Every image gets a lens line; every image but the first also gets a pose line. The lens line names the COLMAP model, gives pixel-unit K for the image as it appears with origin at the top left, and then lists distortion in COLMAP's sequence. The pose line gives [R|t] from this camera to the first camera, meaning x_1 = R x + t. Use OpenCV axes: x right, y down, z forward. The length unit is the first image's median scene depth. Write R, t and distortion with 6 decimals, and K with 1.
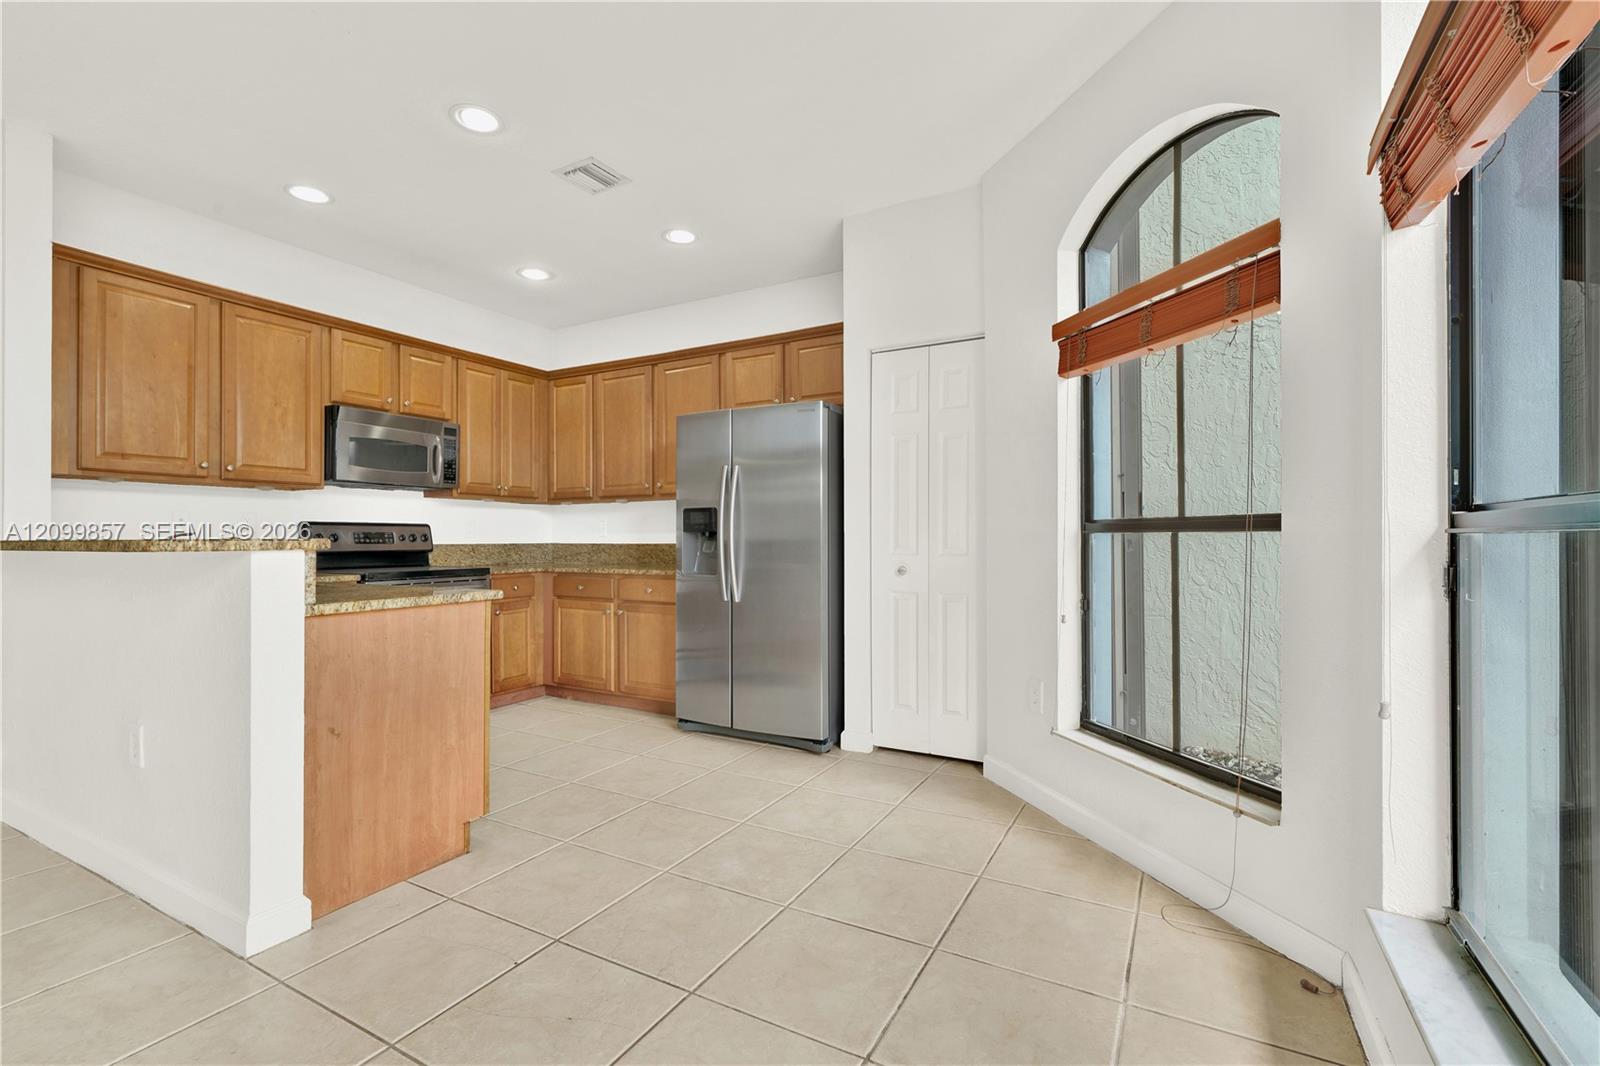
lens RADIAL K [[678.8, 0, 825.4], [0, 678.8, 534.1], [0, 0, 1]] dist [-0.000070, -0.000181]
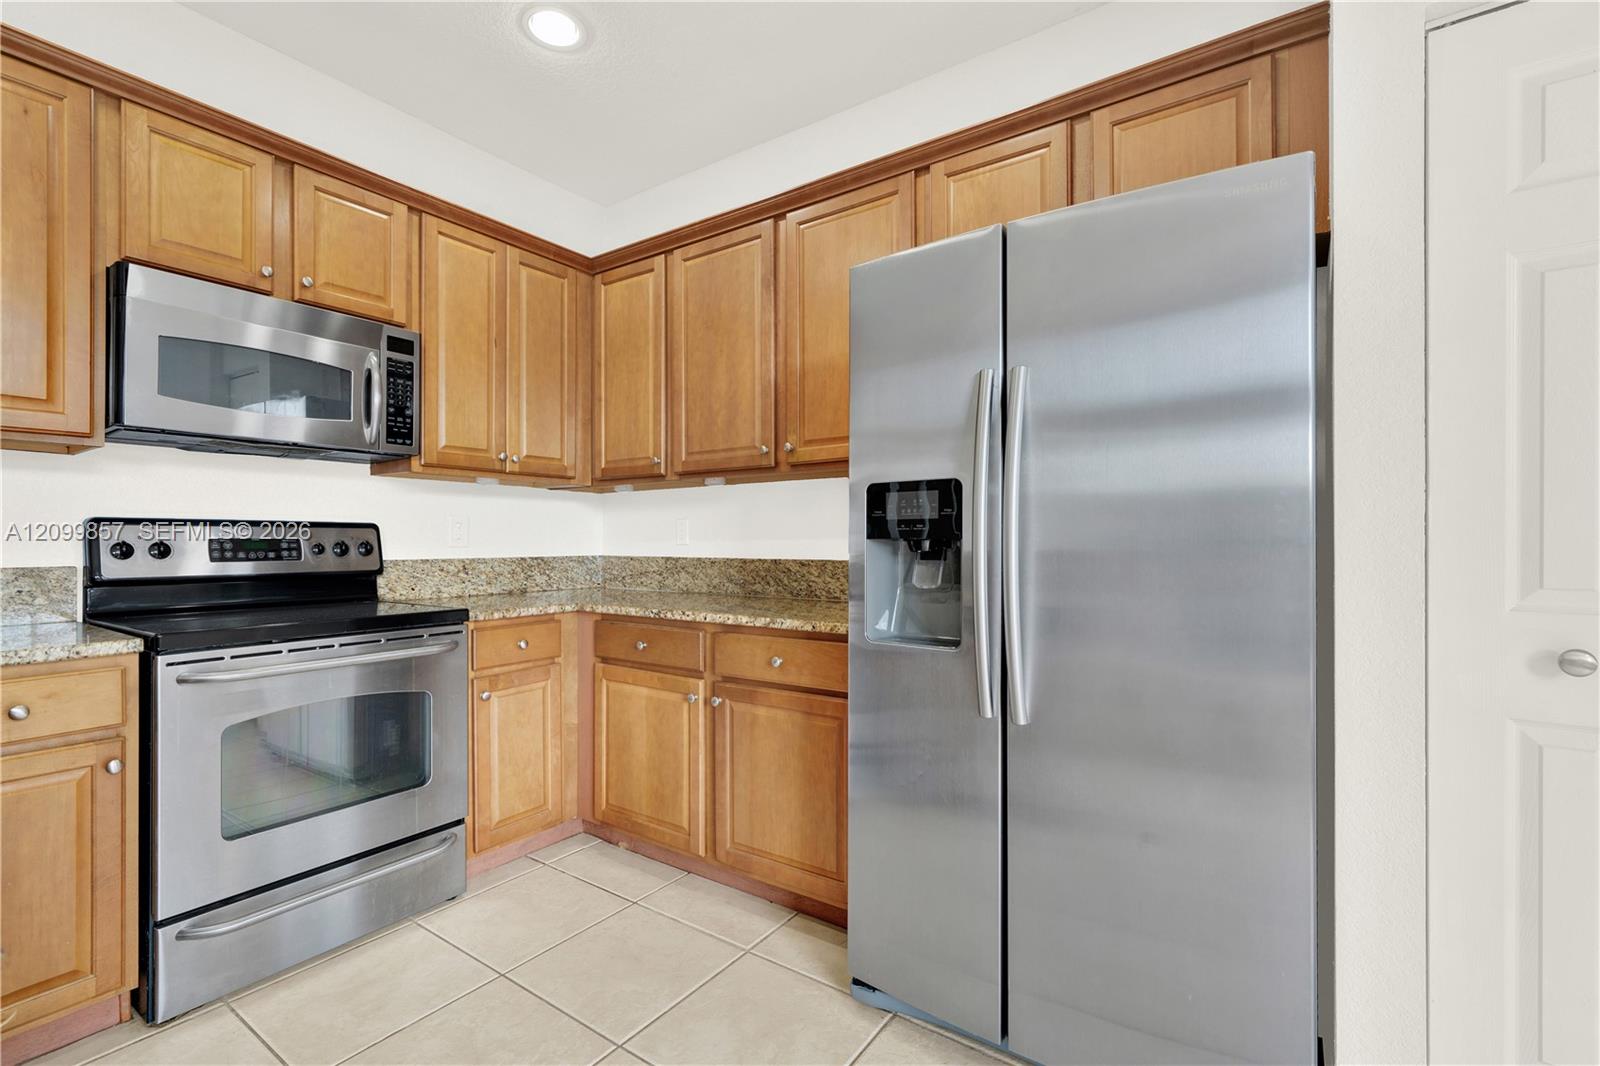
lens RADIAL K [[715.5, 0, 808.8], [0, 715.5, 538.9], [0, 0, 1]] dist [0.000581, 0.000191]
pose [[0.990029, 0.001914, -0.140848, -0.164031], [-0.001561, 0.999995, 0.002617, -0.004273], [0.140853, -0.002371, 0.990028, 0.497642]]
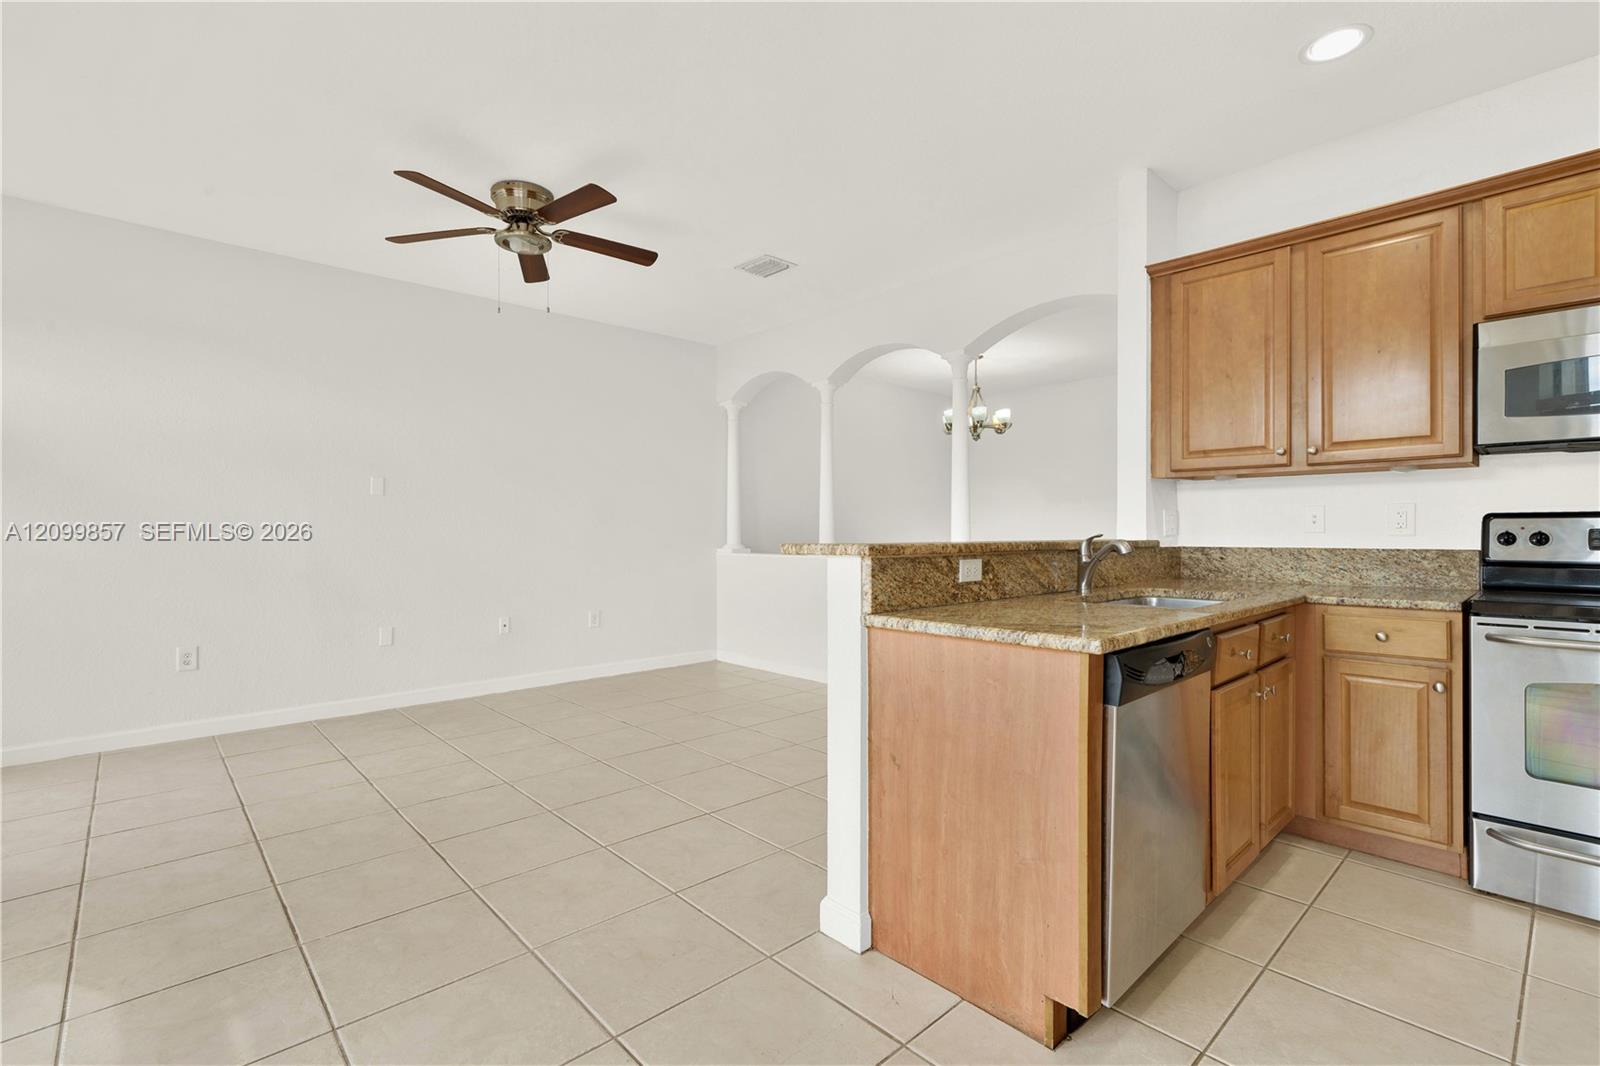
lens RADIAL K [[726.4, 0, 790.7], [0, 726.4, 531.9], [0, 0, 1]] dist [0.001157, 0.000410]
pose [[-0.349884, 0.003710, -0.936786, 0.100142], [0.007373, 0.999972, 0.001206, -0.005501], [0.936764, -0.006485, -0.349902, 0.549106]]
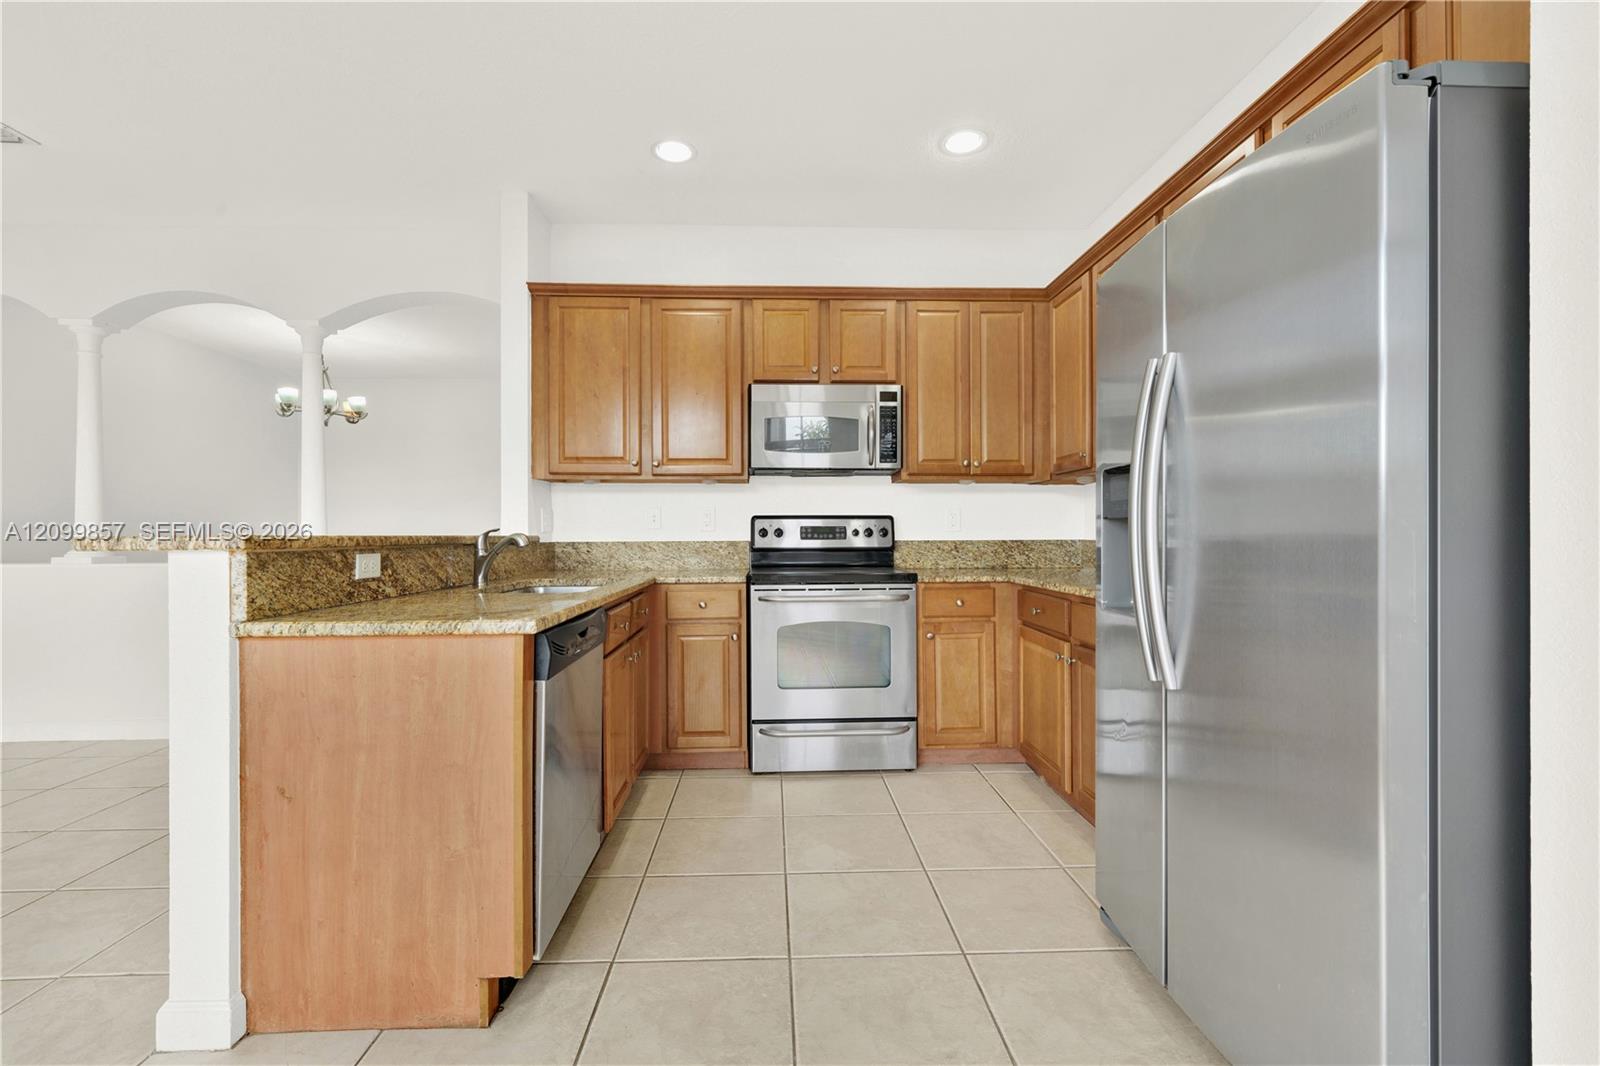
lens RADIAL K [[710.0, 0, 800.2], [0, 710.0, 535.2], [0, 0, 1]] dist [0.000790, 0.000058]
pose [[0.491200, 0.002737, -0.871043, 0.108281], [0.006925, 0.999951, 0.007047, 0.002244], [0.871019, -0.009494, 0.491157, 0.506248]]
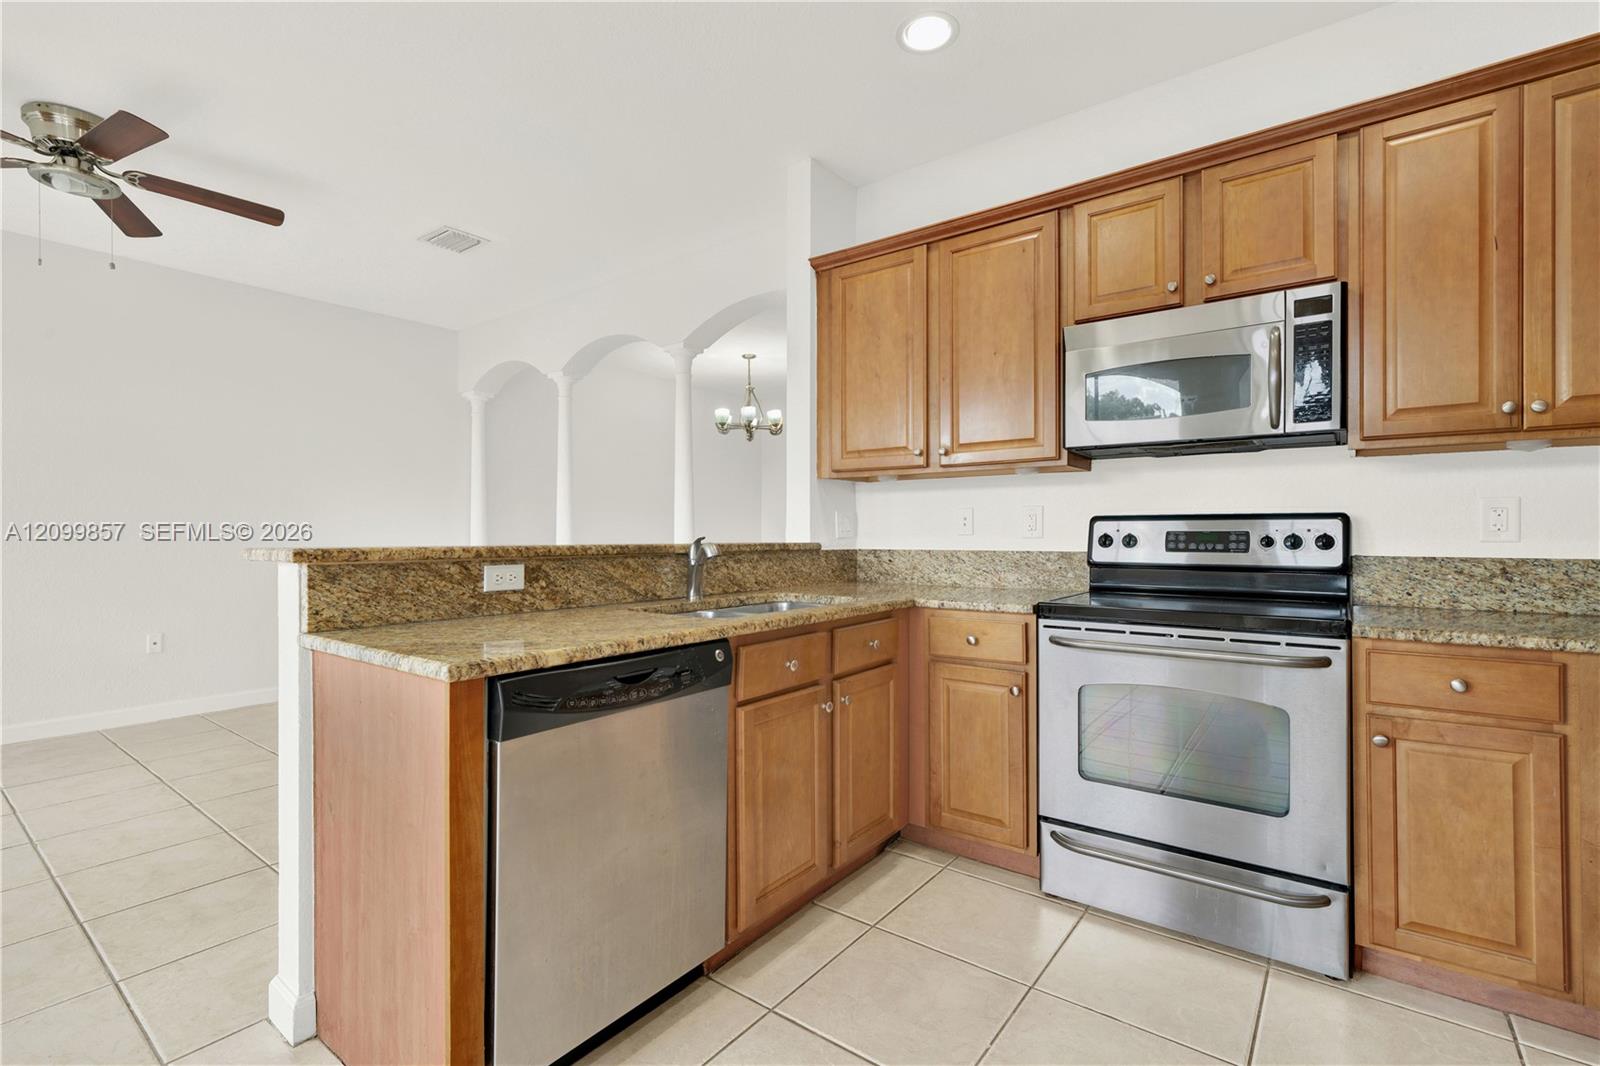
lens RADIAL K [[719.4, 0, 798.0], [0, 719.4, 535.2], [0, 0, 1]] dist [0.001076, 0.000734]
pose [[-0.186496, 0.004997, -0.982443, -0.021712], [0.006384, 0.999972, 0.003874, -0.003582], [0.982435, -0.005549, -0.186523, 0.749572]]
